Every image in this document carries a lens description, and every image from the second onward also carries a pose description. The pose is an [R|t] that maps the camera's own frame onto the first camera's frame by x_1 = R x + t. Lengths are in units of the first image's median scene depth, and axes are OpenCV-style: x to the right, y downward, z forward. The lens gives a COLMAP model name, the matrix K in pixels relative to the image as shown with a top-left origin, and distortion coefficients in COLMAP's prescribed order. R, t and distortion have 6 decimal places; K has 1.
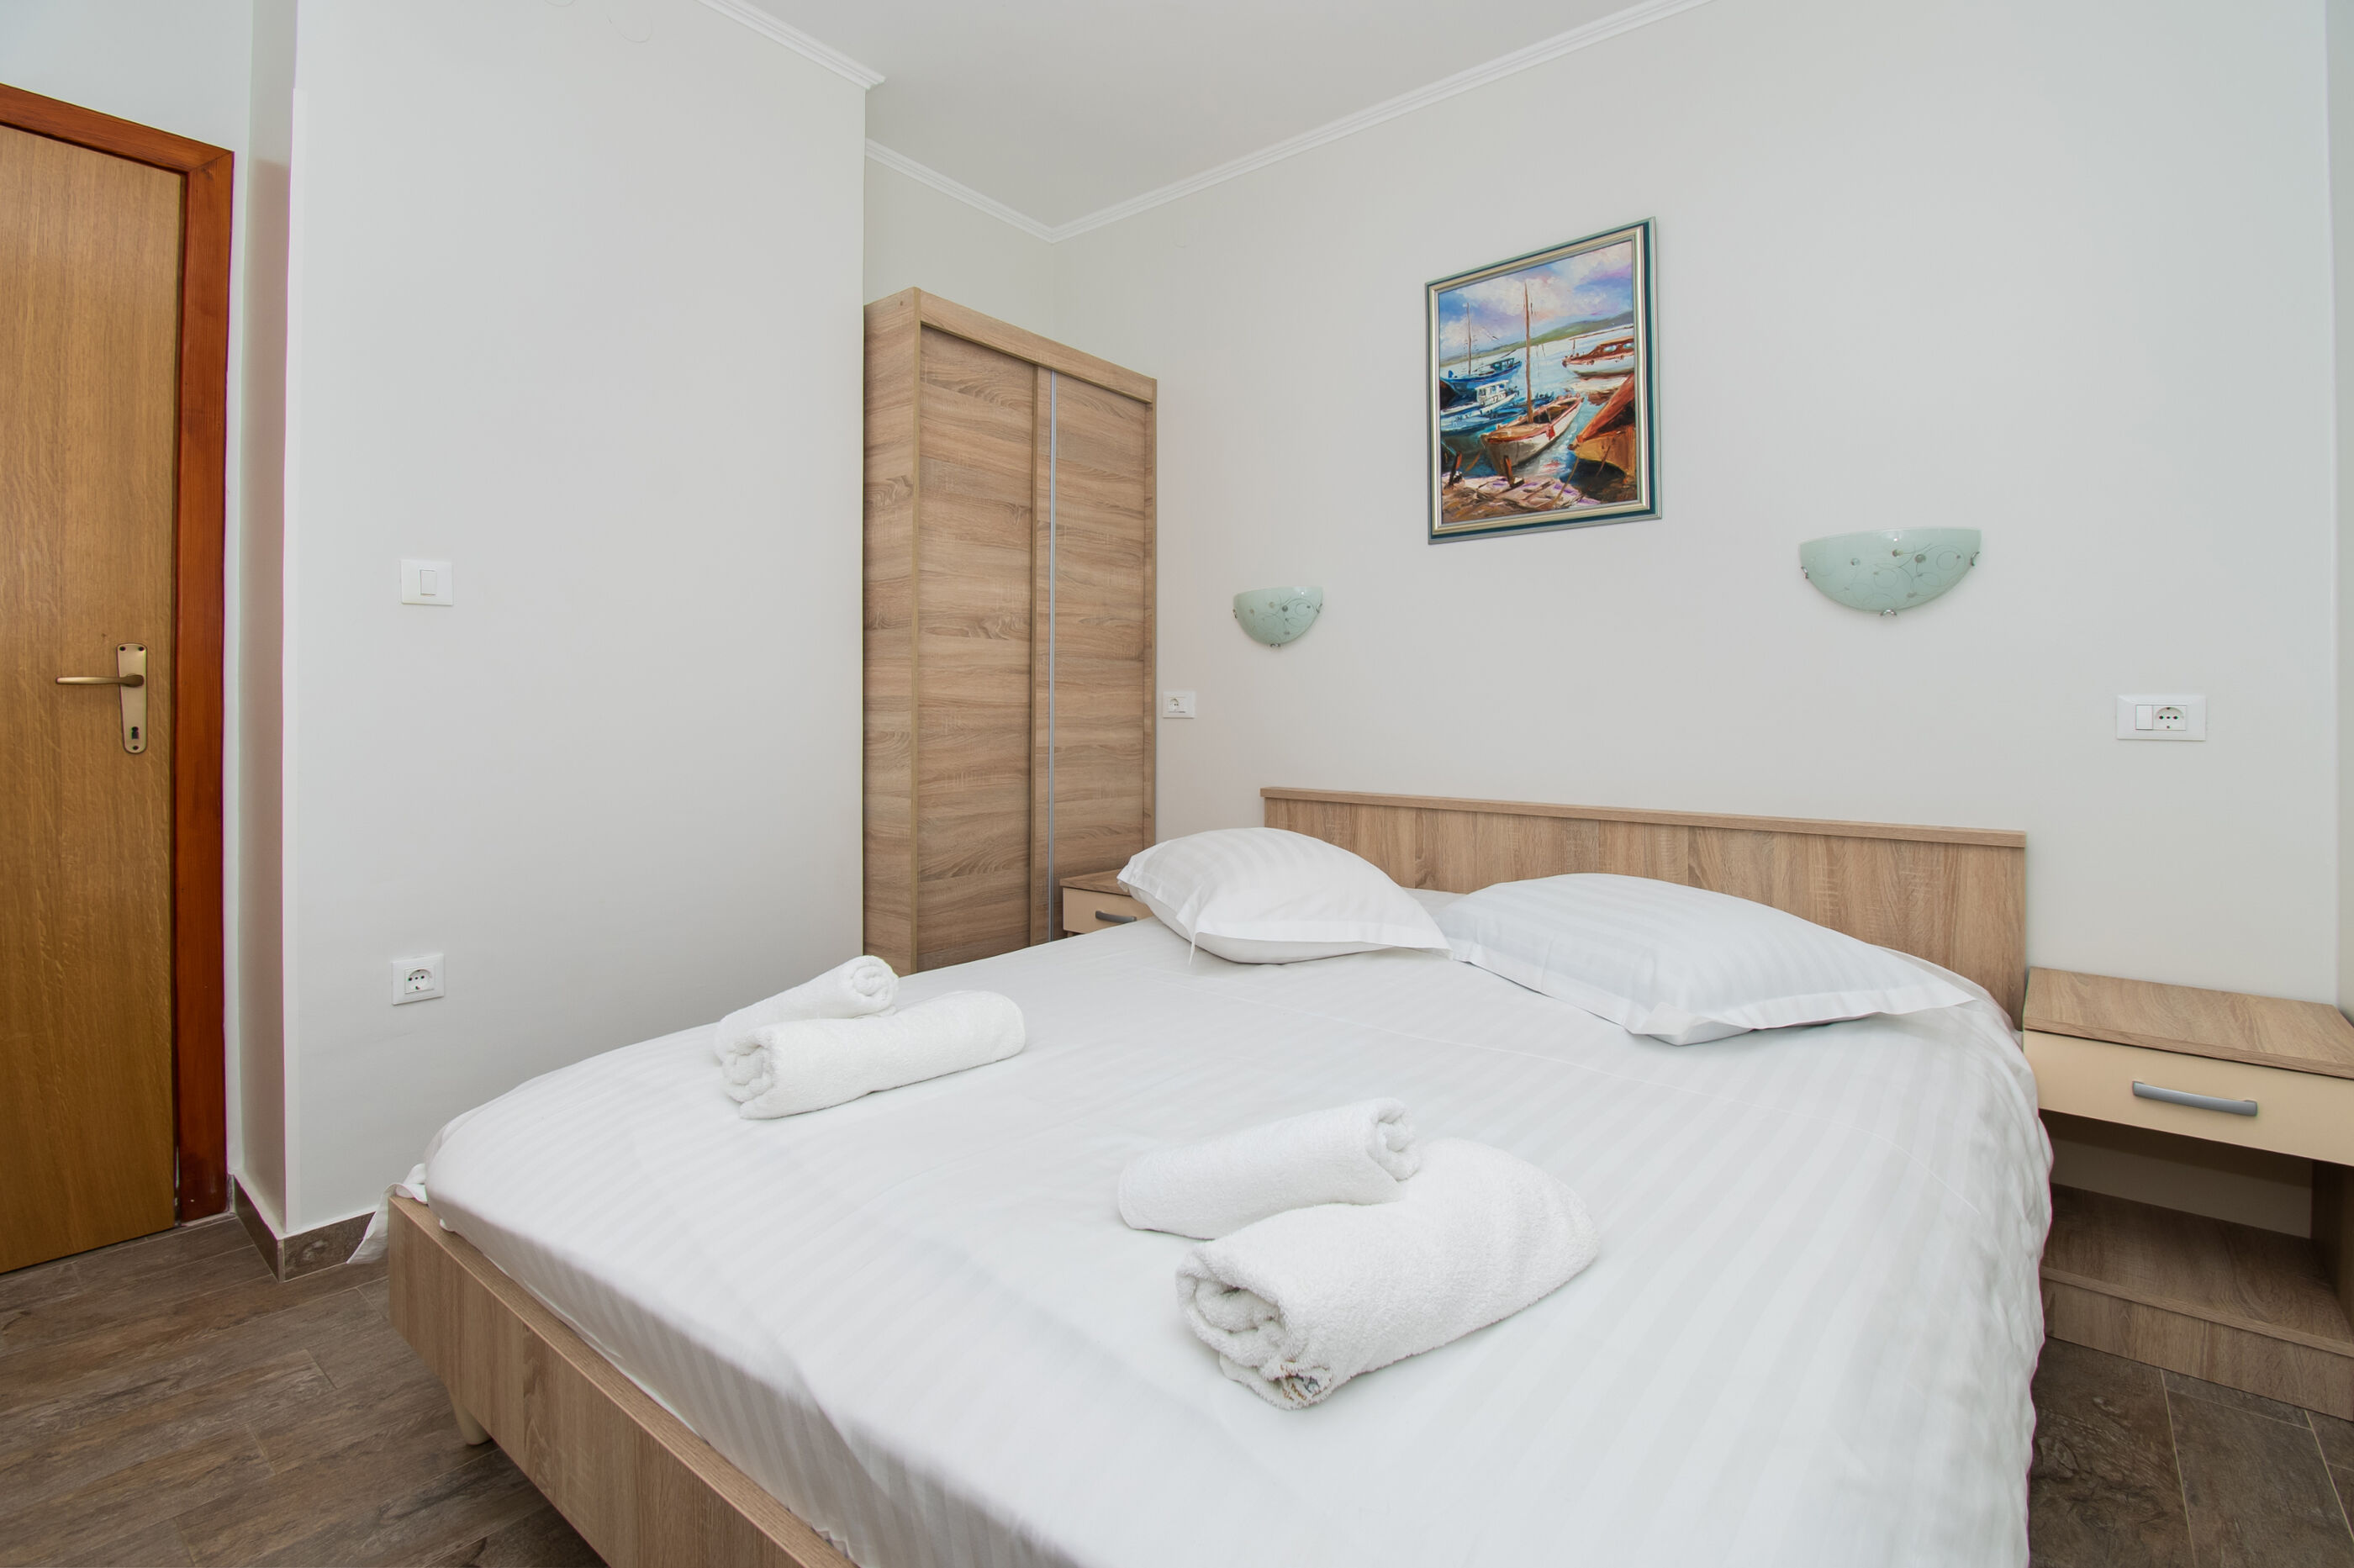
lens RADIAL K [[1056.2, 0, 1226.3], [0, 1056.2, 723.5], [0, 0, 1]] dist [-0.008016, -0.009371]
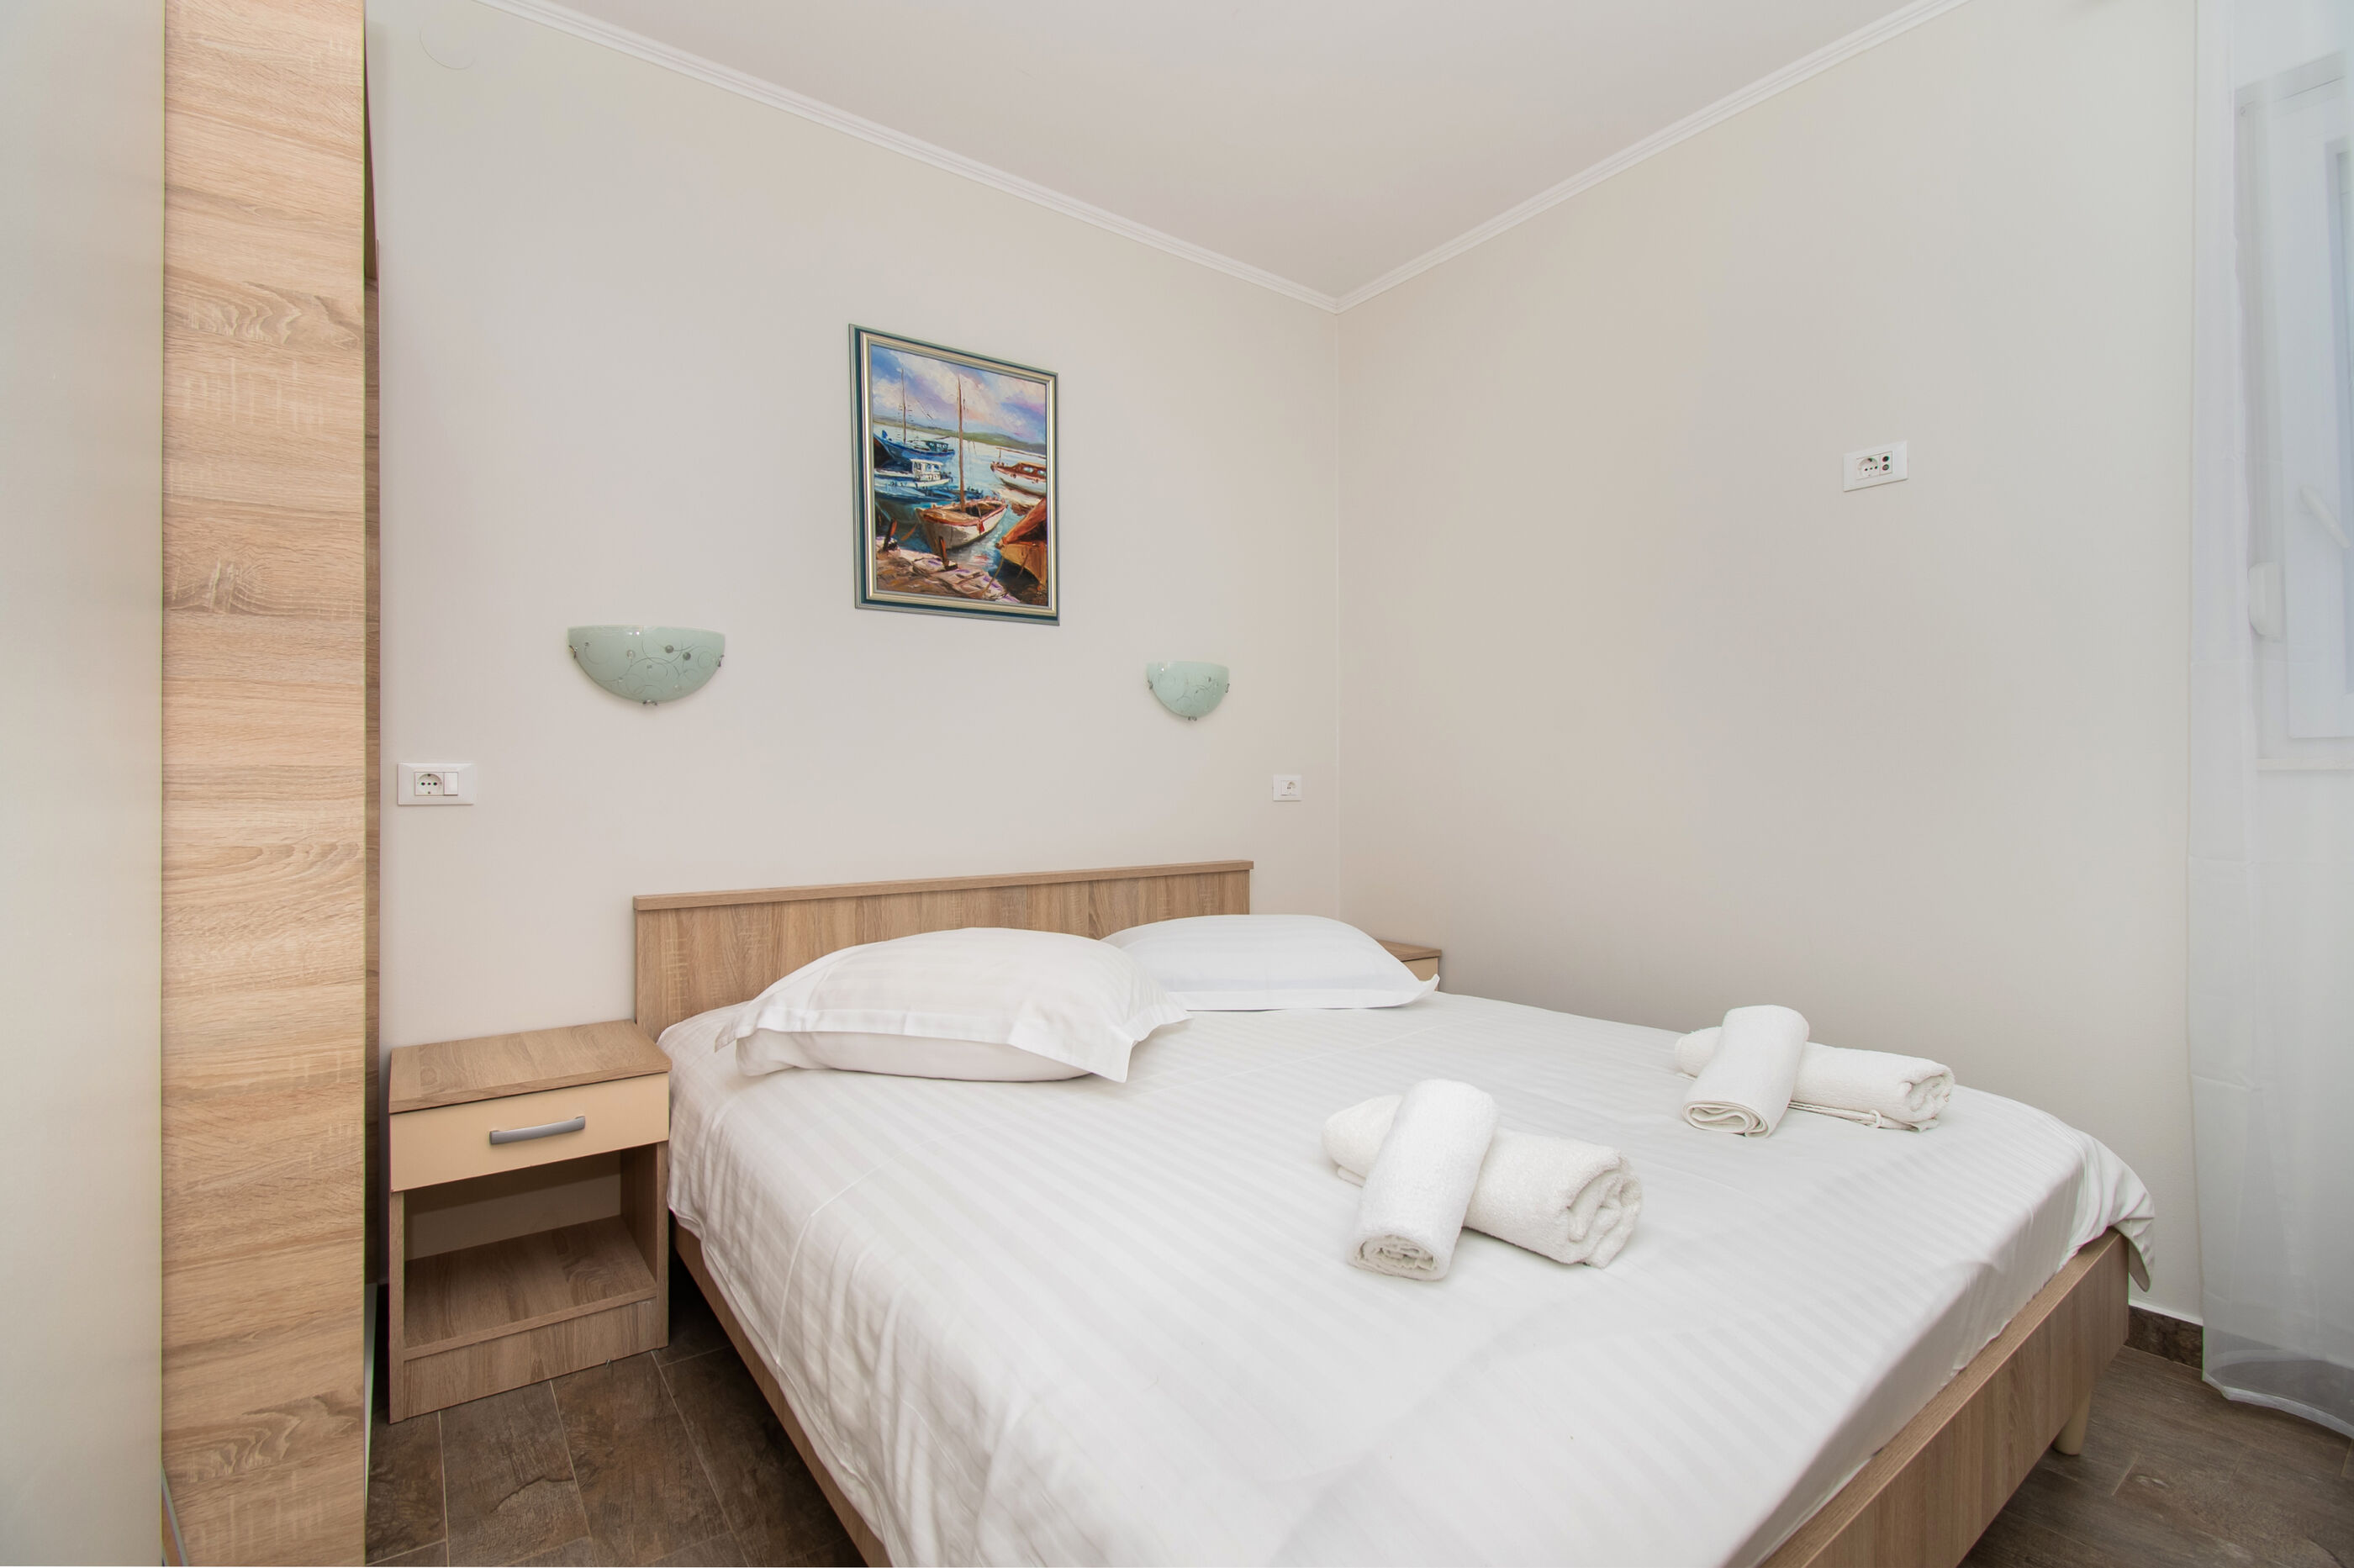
lens RADIAL K [[1056.2, 0, 1177.3], [0, 1056.2, 764.5], [0, 0, 1]] dist [-0.008016, -0.009371]
pose [[0.269239, 0.014133, 0.962970, -0.650233], [0.022354, 0.999531, -0.020920, -0.008638], [-0.962814, 0.027159, 0.268797, 0.516740]]
